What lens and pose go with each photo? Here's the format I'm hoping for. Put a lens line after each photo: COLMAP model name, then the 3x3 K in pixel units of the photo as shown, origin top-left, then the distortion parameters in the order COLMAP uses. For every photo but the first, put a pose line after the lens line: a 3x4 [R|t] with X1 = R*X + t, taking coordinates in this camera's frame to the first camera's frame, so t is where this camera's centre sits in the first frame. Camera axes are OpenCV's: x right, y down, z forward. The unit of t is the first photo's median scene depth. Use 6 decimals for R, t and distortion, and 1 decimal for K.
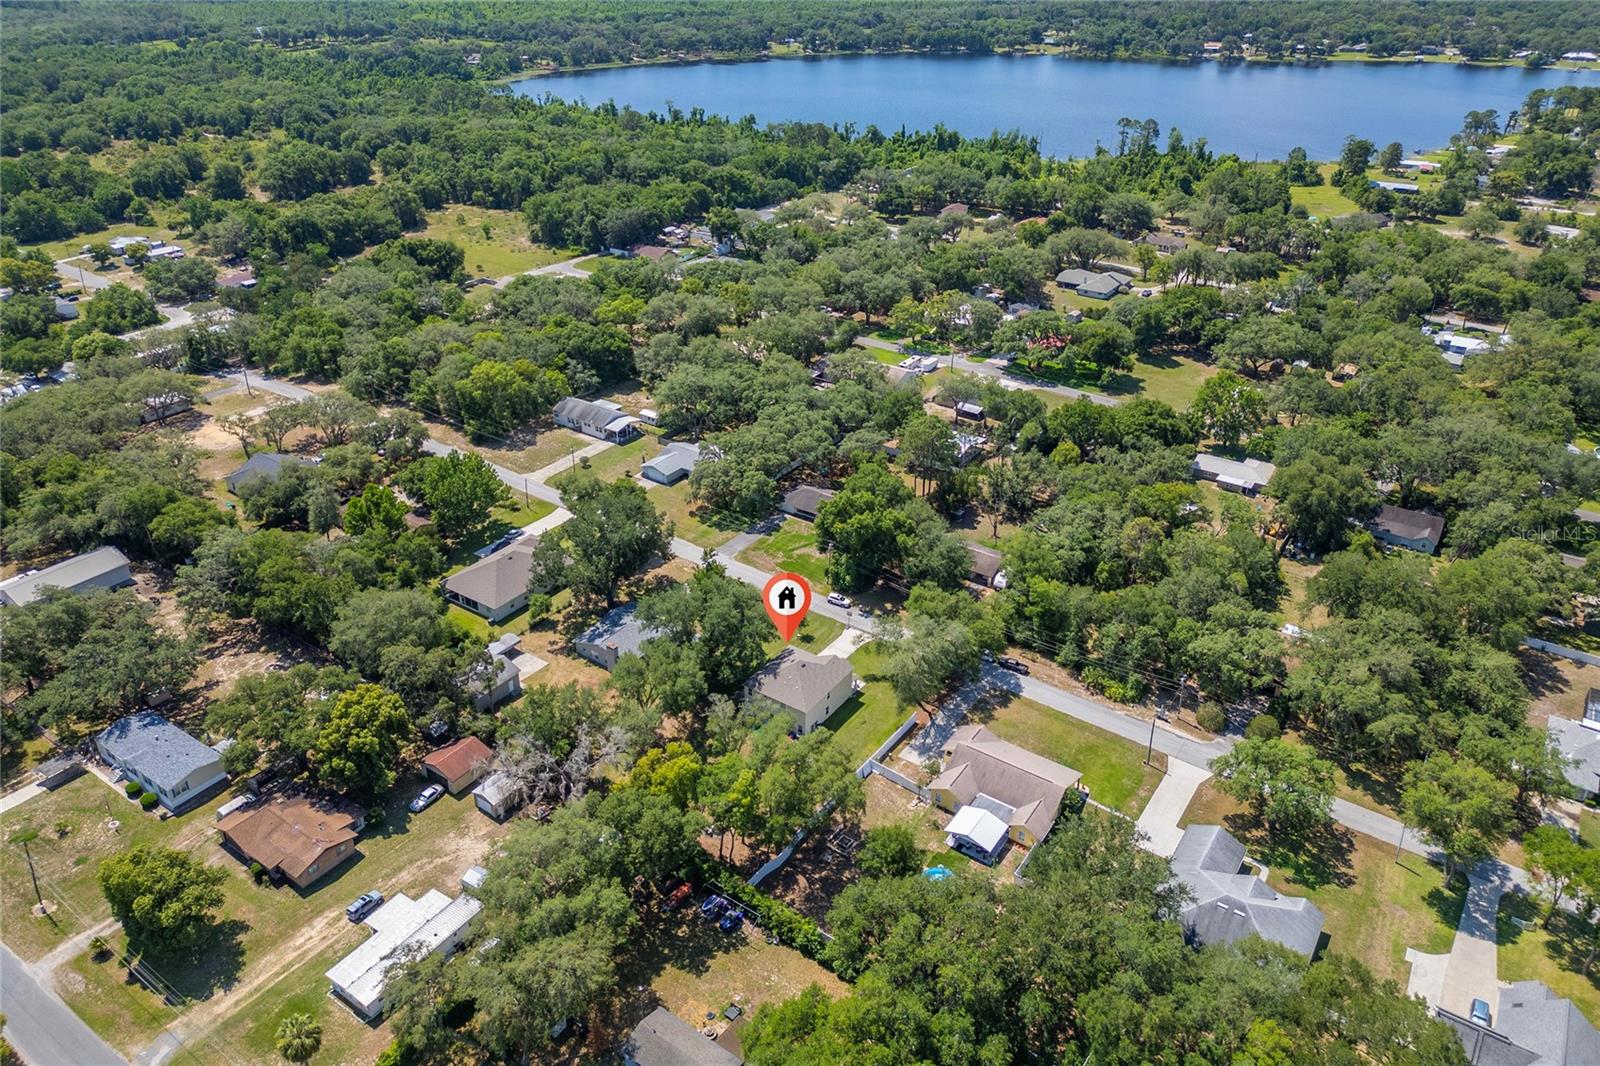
lens RADIAL K [[1103.5, 0, 800.0], [0, 1103.5, 533.0], [0, 0, 1]] dist [0.070705, -0.074286]
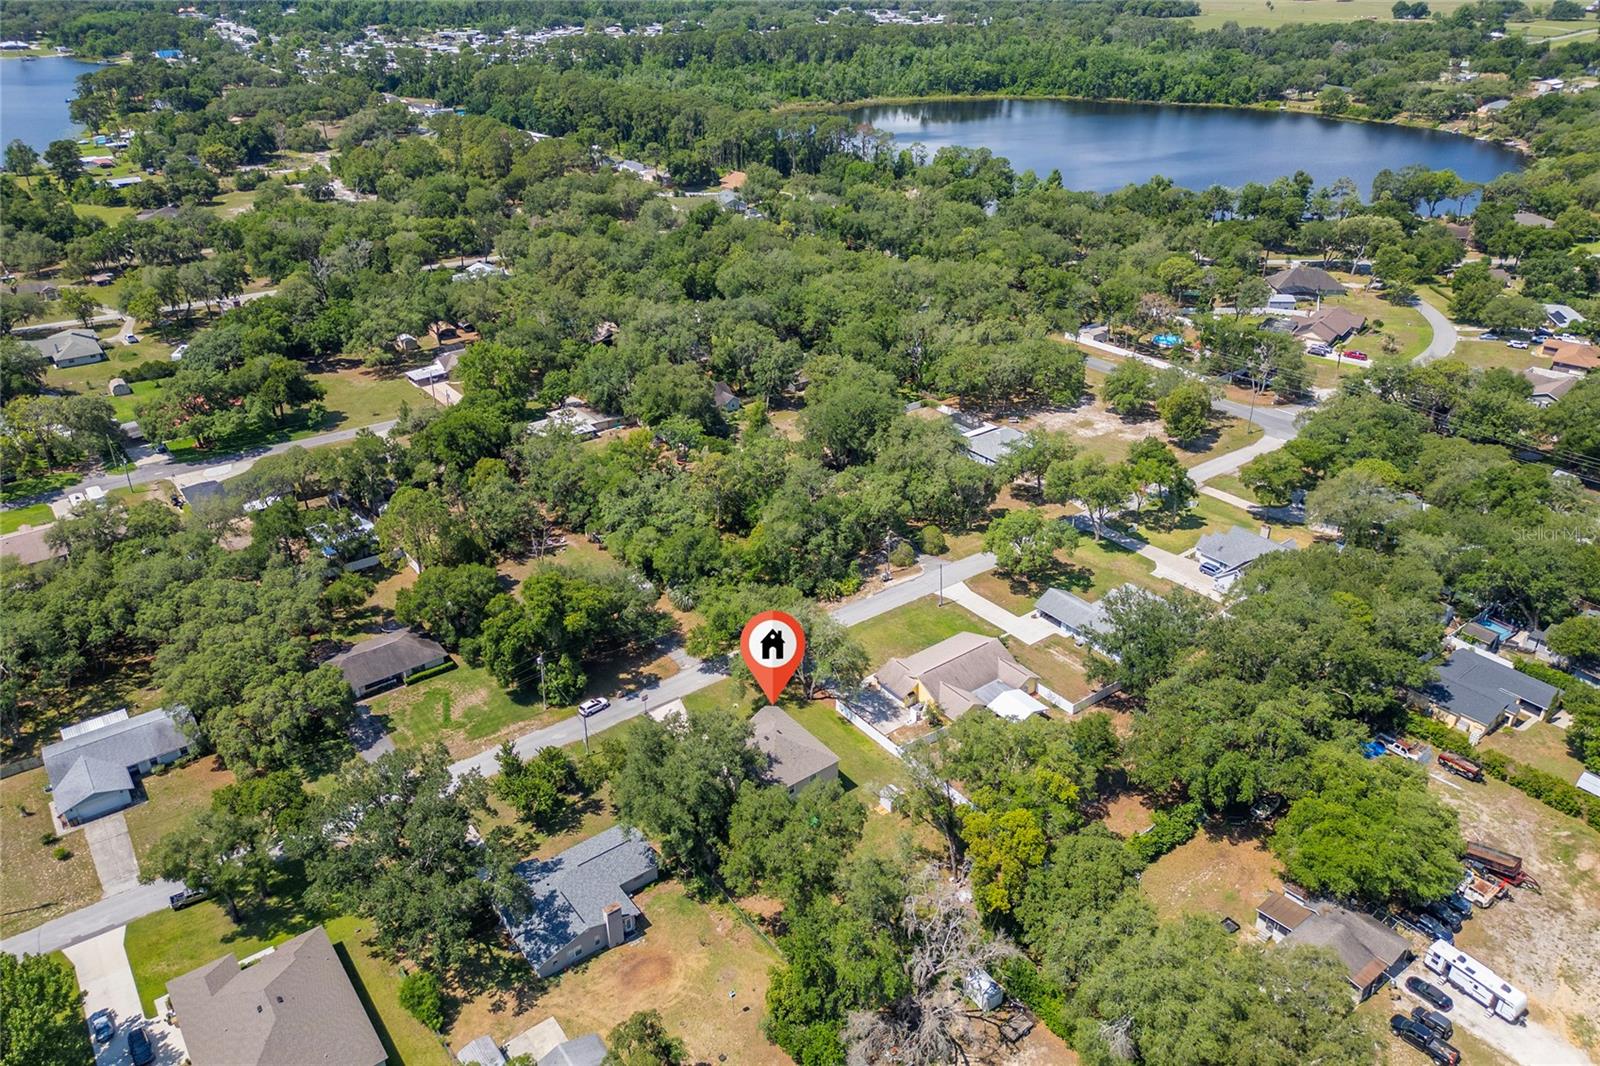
lens RADIAL K [[1125.1, 0, 799.9], [0, 1125.1, 580.7], [0, 0, 1]] dist [0.069204, -0.065891]
pose [[0.289457, -0.482414, 0.826735, -0.608229], [0.461254, 0.827112, 0.321139, -0.227491], [-0.838724, 0.288379, 0.461929, 0.541700]]
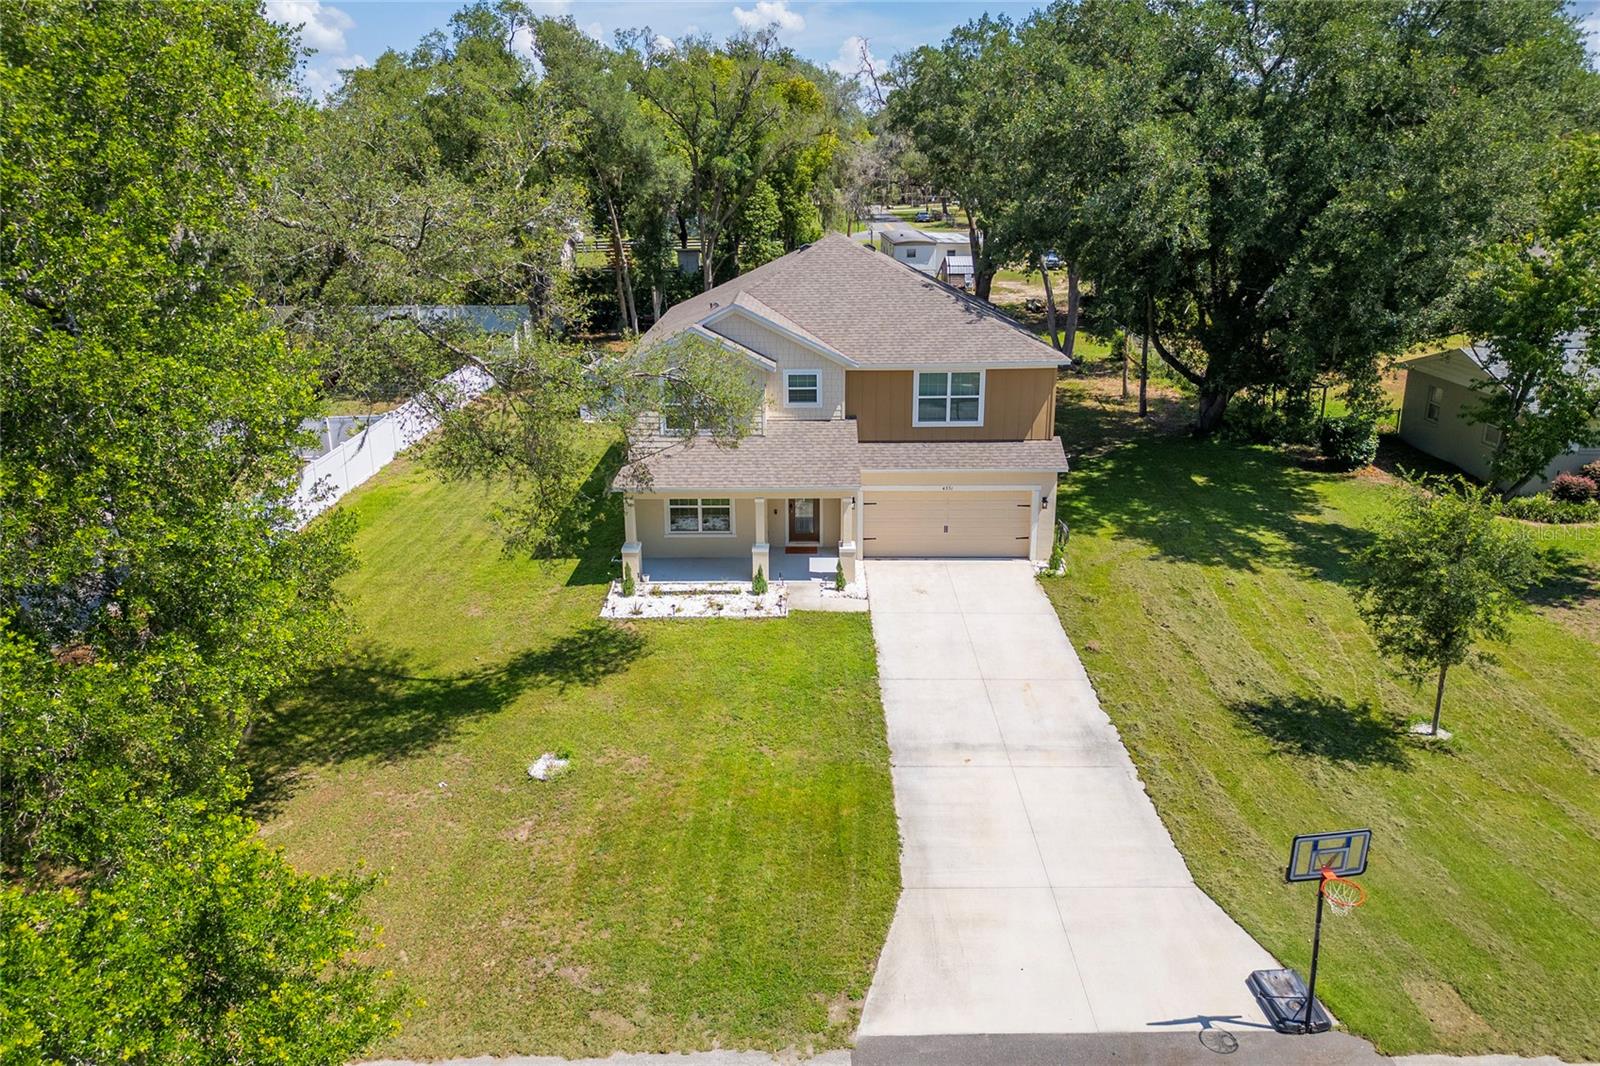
lens RADIAL K [[1103.5, 0, 800.0], [0, 1103.5, 533.0], [0, 0, 1]] dist [0.070705, -0.074286]
pose [[-0.821102, 0.184587, -0.540110, 0.117617], [-0.270188, 0.707836, 0.652662, 0.024776], [0.502782, 0.681833, -0.531332, 1.093298]]
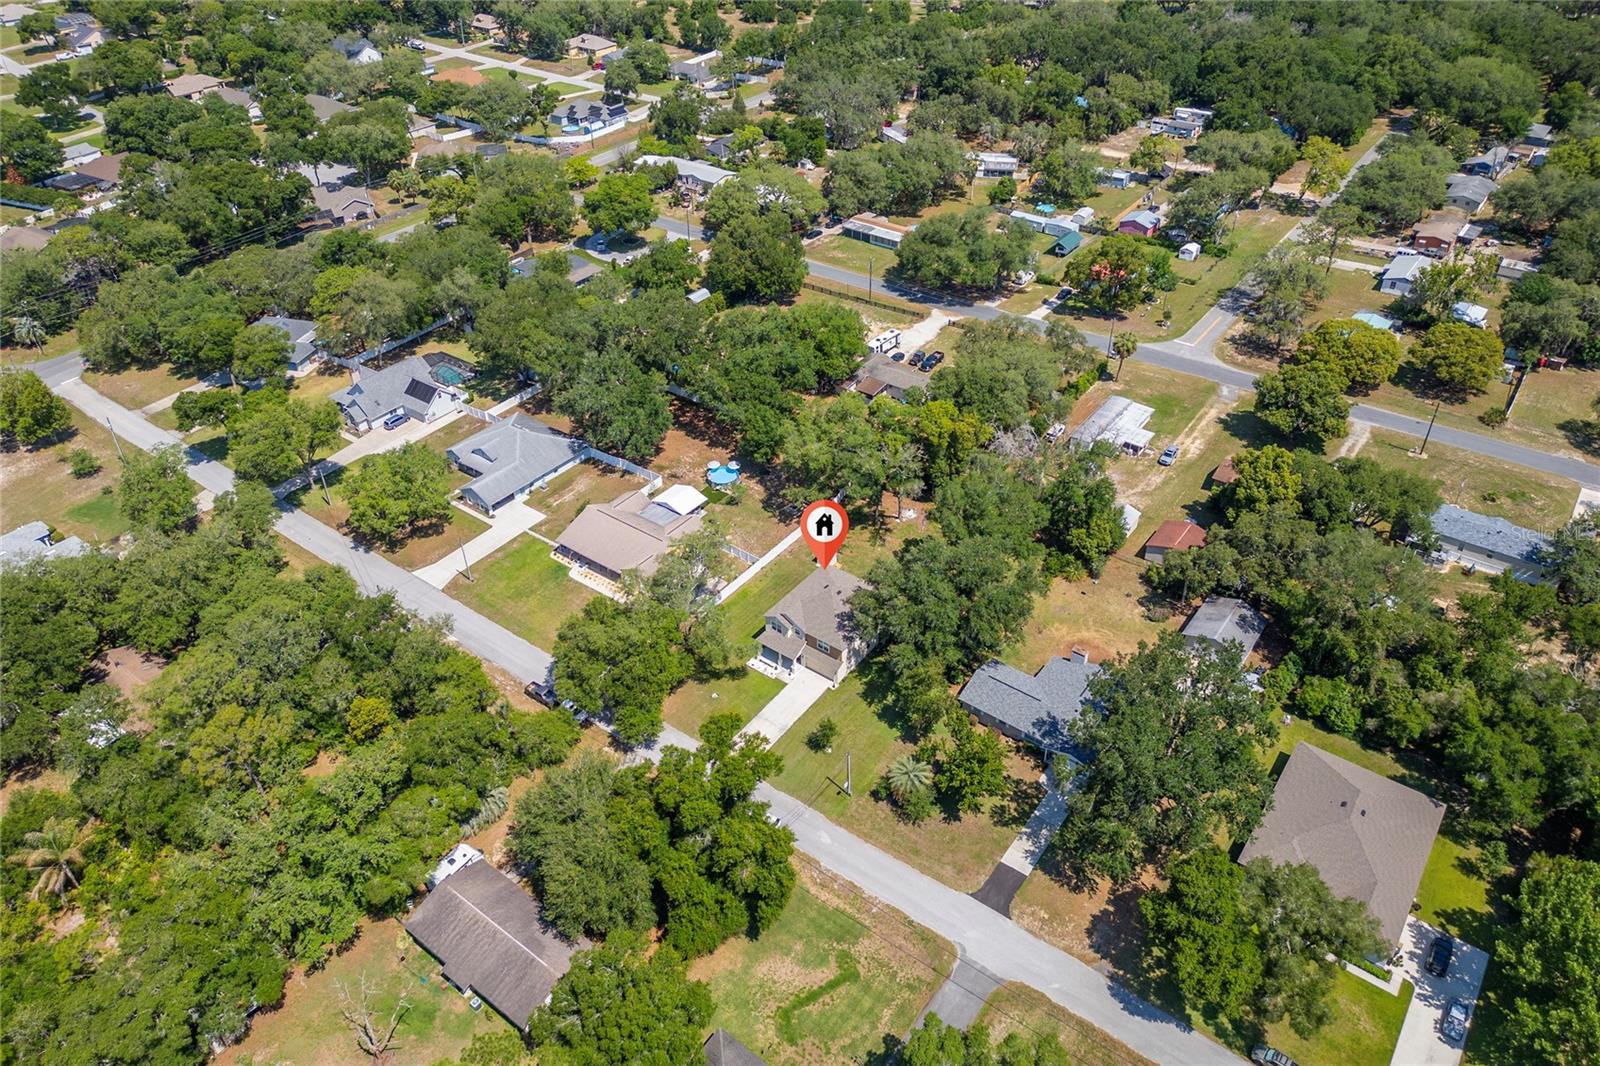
lens RADIAL K [[1110.2, 0, 806.0], [0, 1110.2, 455.2], [0, 0, 1]] dist [0.063855, -0.003418]
pose [[-0.999746, -0.005215, 0.021931, -0.000201], [0.016984, 0.465478, 0.884897, -0.646858], [-0.014823, 0.885044, -0.465271, 1.249076]]
